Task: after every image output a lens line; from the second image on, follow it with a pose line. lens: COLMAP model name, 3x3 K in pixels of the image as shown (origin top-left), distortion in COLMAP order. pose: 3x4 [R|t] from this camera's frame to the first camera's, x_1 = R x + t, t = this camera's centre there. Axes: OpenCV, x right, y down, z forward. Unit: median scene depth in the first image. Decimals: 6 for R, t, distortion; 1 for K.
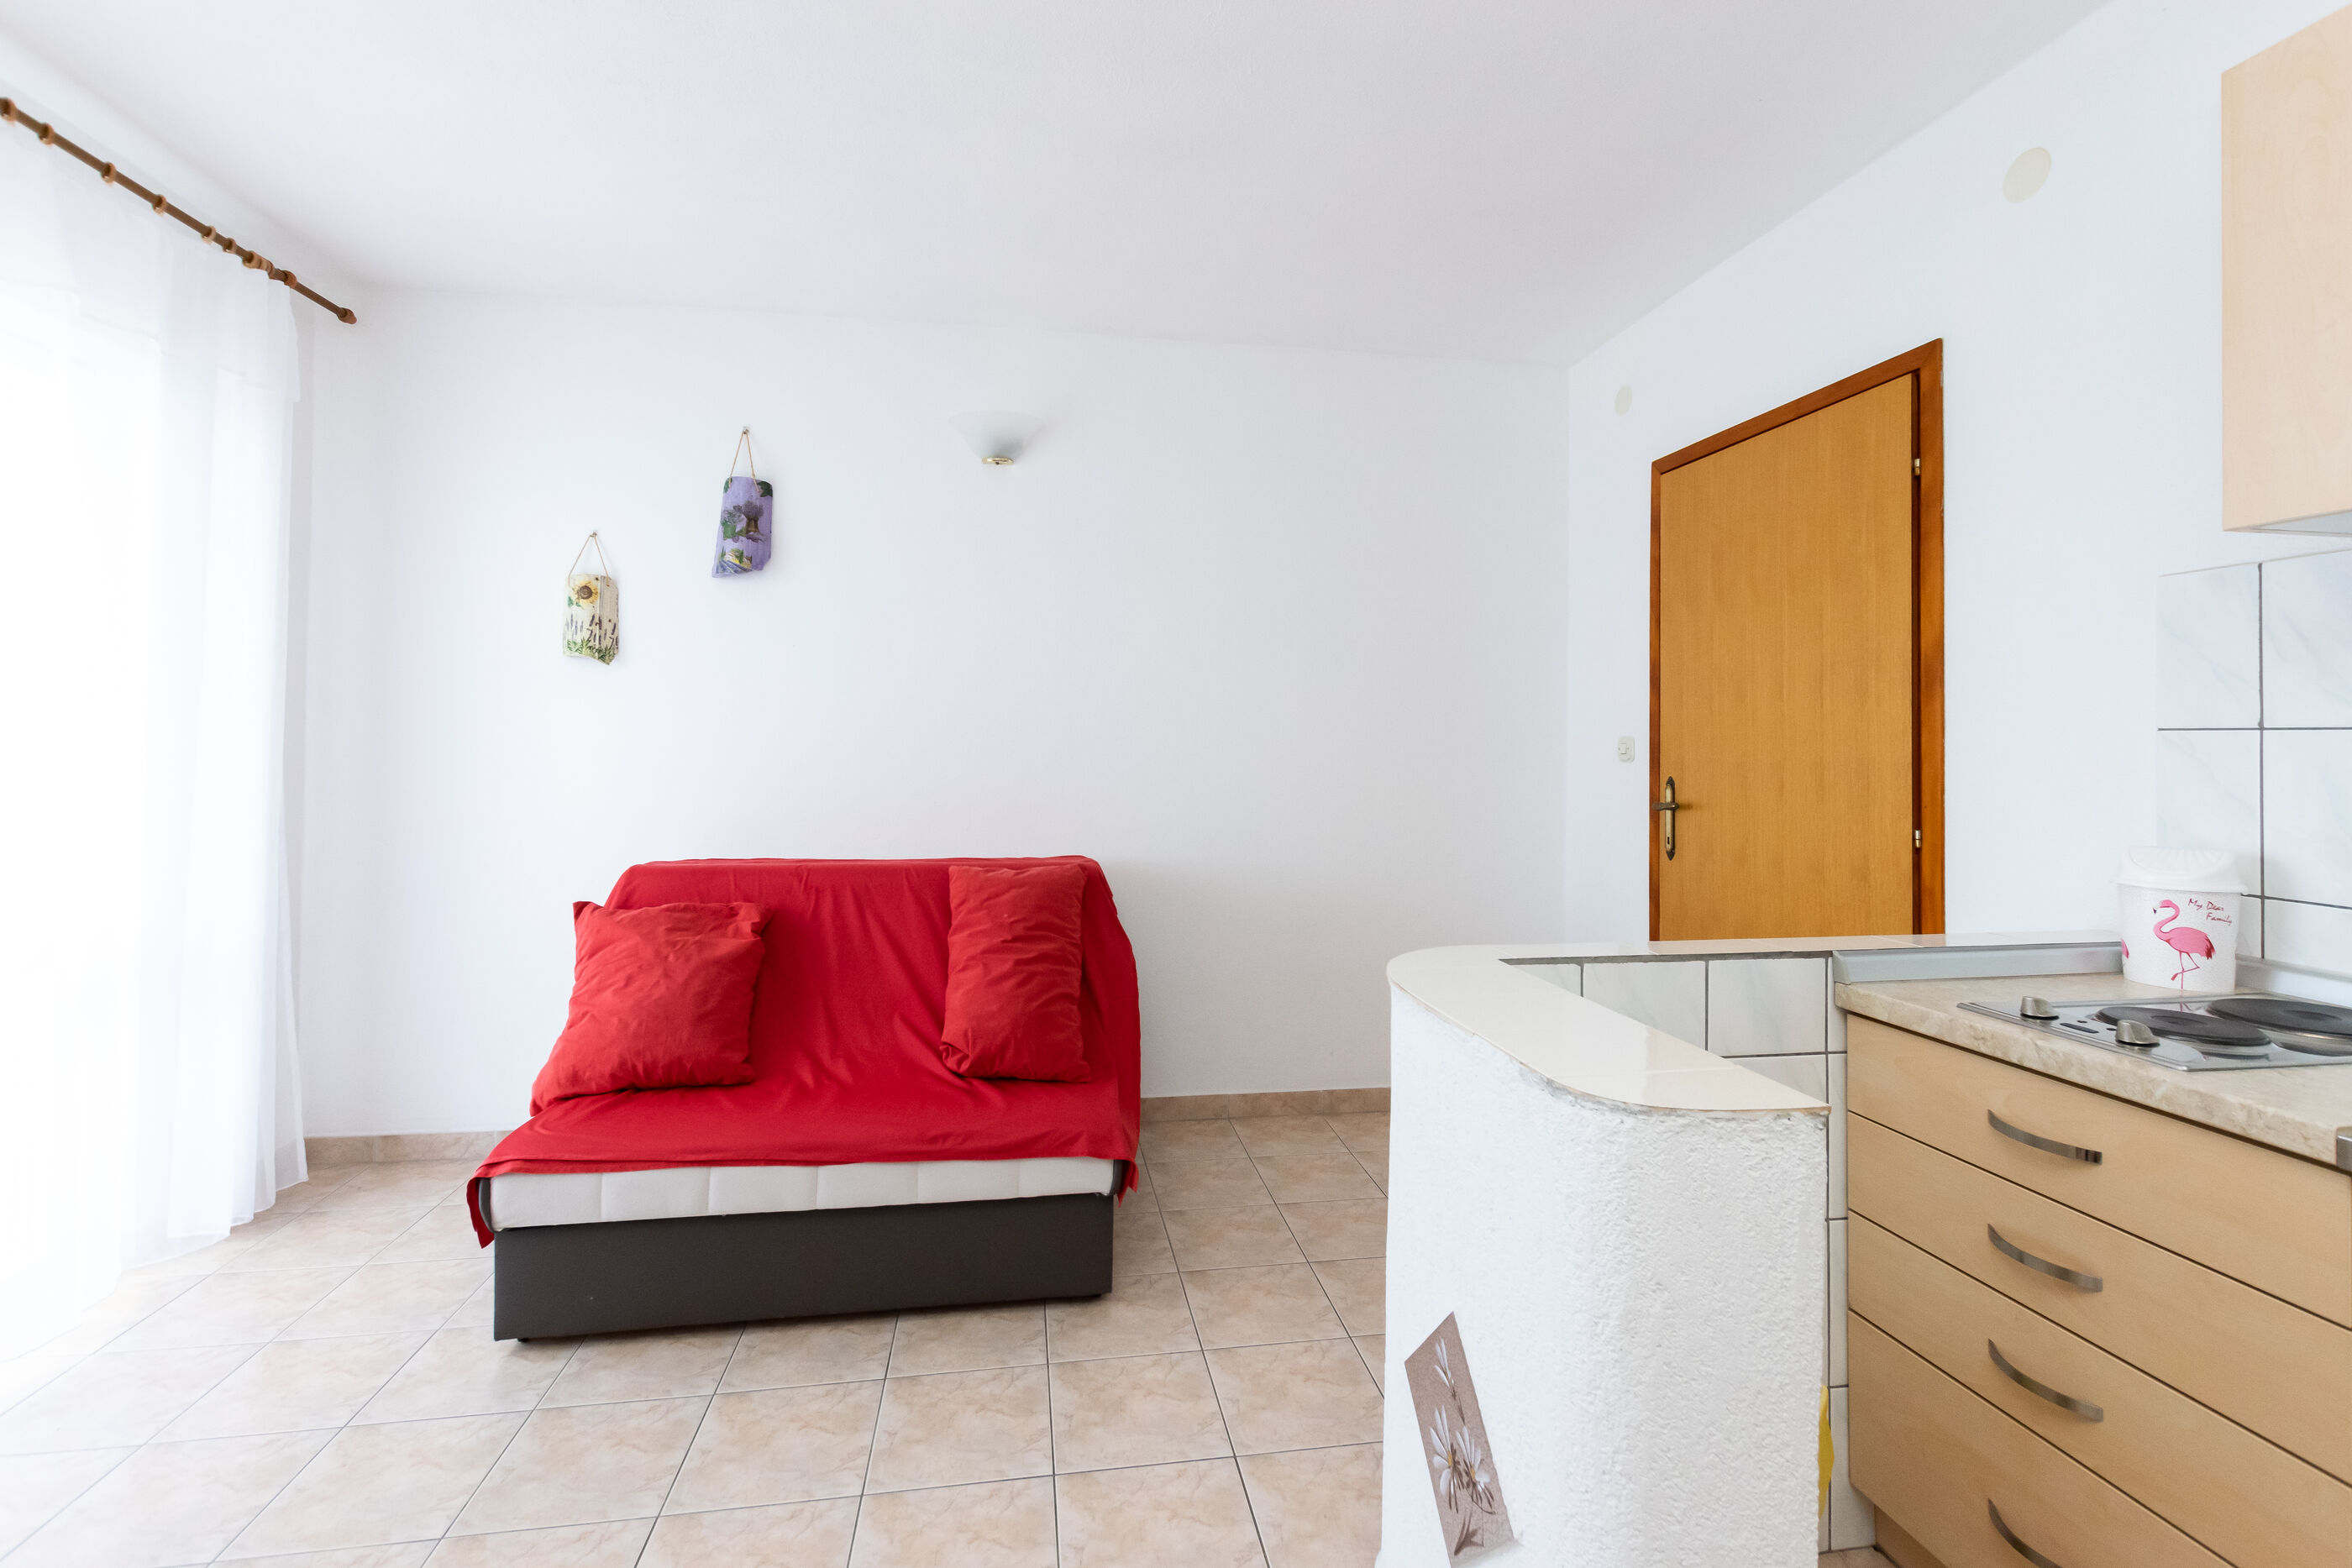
lens RADIAL K [[1020.7, 0, 1189.1], [0, 1020.7, 733.1], [0, 0, 1]] dist [0.004454, -0.000243]
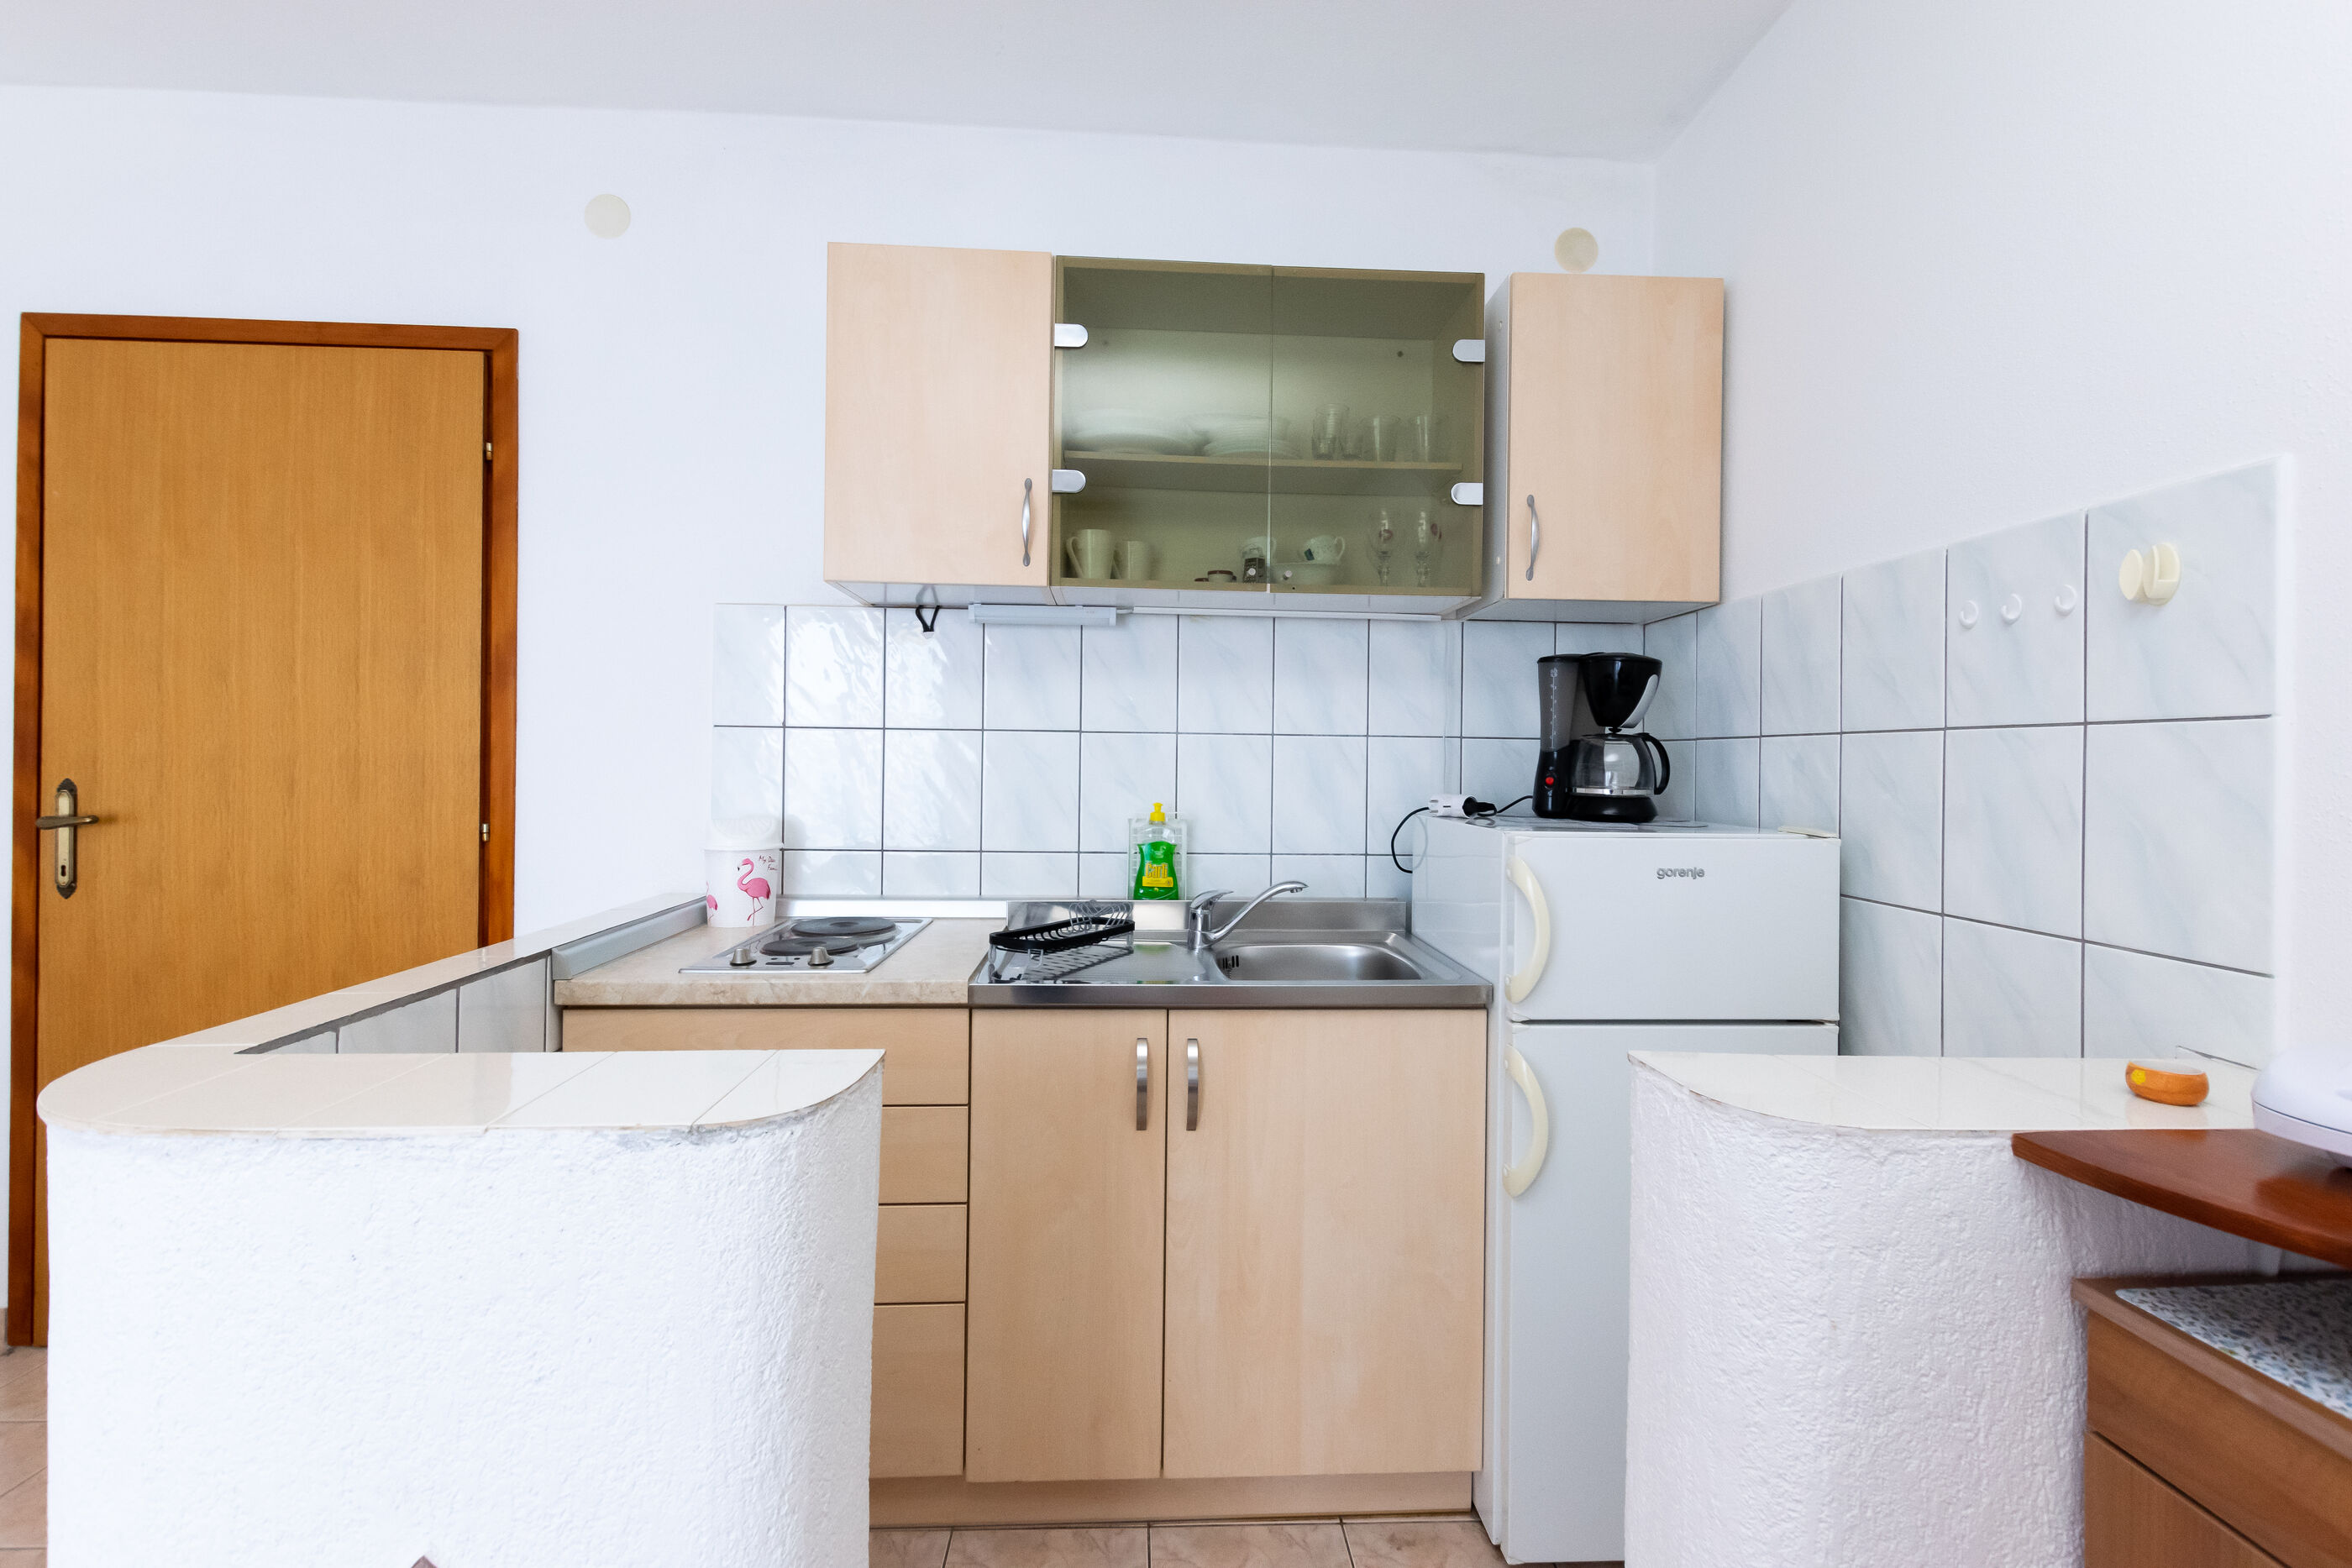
lens RADIAL K [[1023.7, 0, 1177.5], [0, 1023.7, 761.2], [0, 0, 1]] dist [0.004534, -0.001312]
pose [[0.109724, -0.007849, 0.993931, -0.186260], [-0.019304, 0.999763, 0.010026, 0.012296], [-0.993775, -0.020287, 0.109547, 0.230883]]
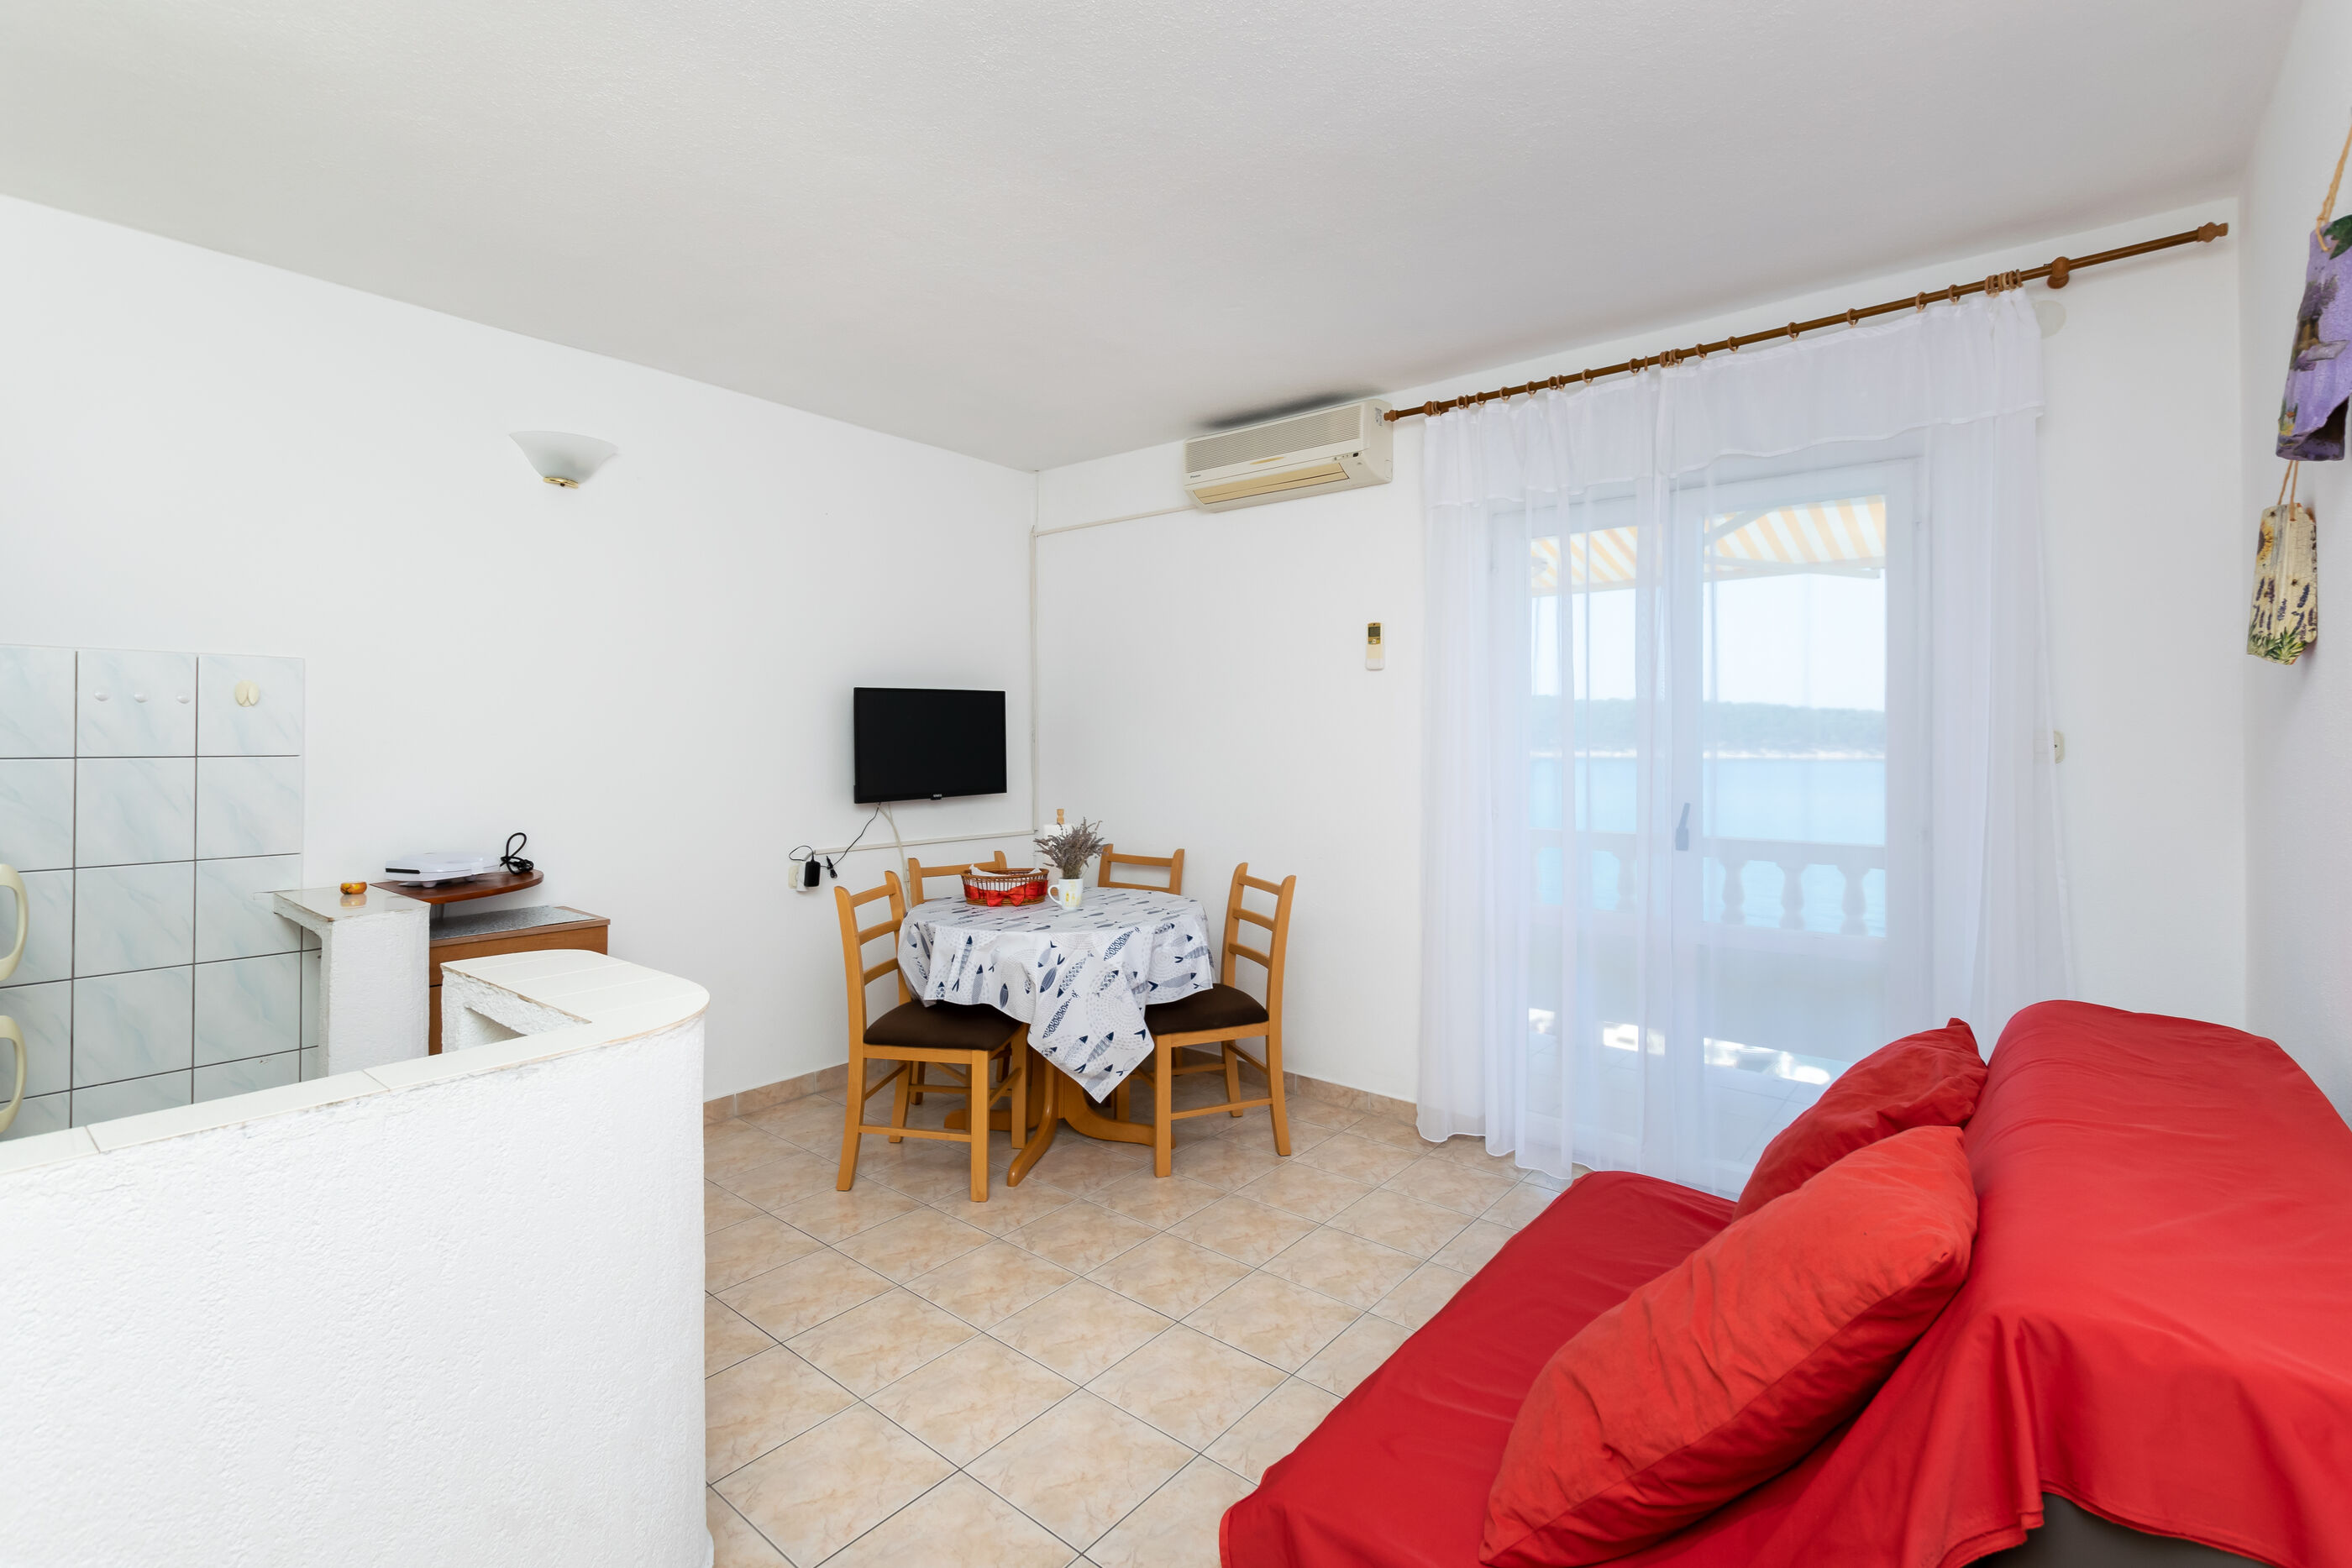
lens RADIAL K [[1041.8, 0, 1177.7], [0, 1041.8, 735.8], [0, 0, 1]] dist [-0.000522, -0.000263]
pose [[-0.754923, -0.013922, -0.655665, 0.355791], [-0.004631, 0.999863, -0.015898, -0.021189], [0.655797, -0.008965, -0.754884, 1.413345]]
